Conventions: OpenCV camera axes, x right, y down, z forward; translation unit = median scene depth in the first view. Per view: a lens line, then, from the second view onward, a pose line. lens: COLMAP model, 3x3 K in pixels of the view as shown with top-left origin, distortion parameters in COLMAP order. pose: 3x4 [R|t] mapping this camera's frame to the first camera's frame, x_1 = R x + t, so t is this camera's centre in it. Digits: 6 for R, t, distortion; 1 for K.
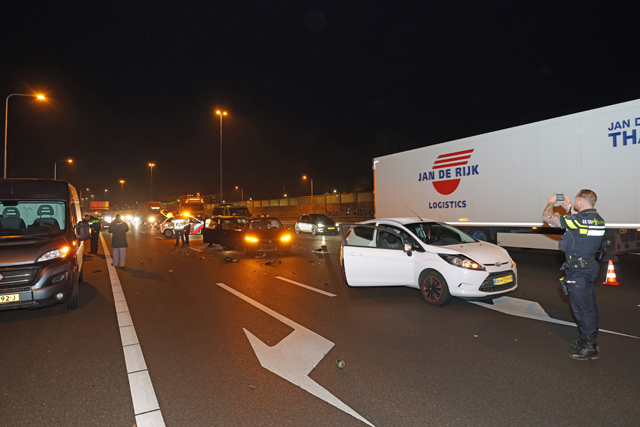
lens RADIAL K [[431.9, 0, 317.2], [0, 431.9, 214.6], [0, 0, 1]] dist [0.002569, 0.003811]
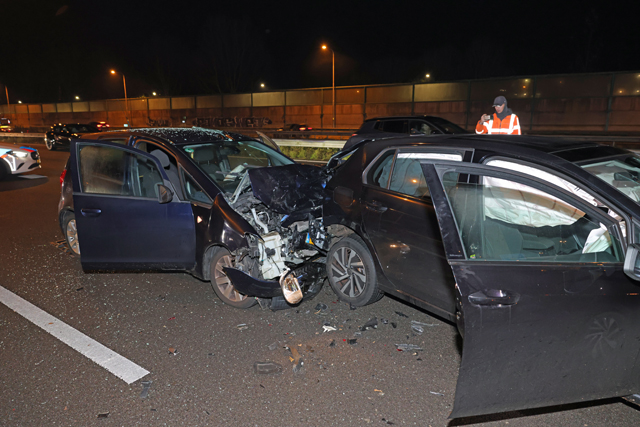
lens RADIAL K [[431.9, 0, 323.1], [0, 431.9, 210.3], [0, 0, 1]] dist [0.002569, 0.003811]
pose [[0.890611, -0.087094, 0.446349, -0.060926], [-0.001639, 0.980869, 0.194663, -0.000494], [-0.454763, -0.174100, 0.873430, 0.168730]]
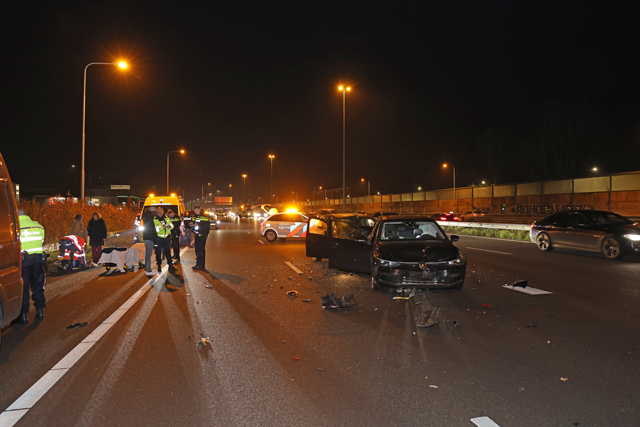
lens RADIAL K [[475.8, 0, 315.9], [0, 475.8, 212.8], [0, 0, 1]] dist [0.012386, 0.000881]
pose [[0.960461, 0.006040, -0.278348, -0.012682], [-0.005041, 0.999978, 0.004306, -0.000266], [0.278367, -0.002733, 0.960471, 0.072828]]
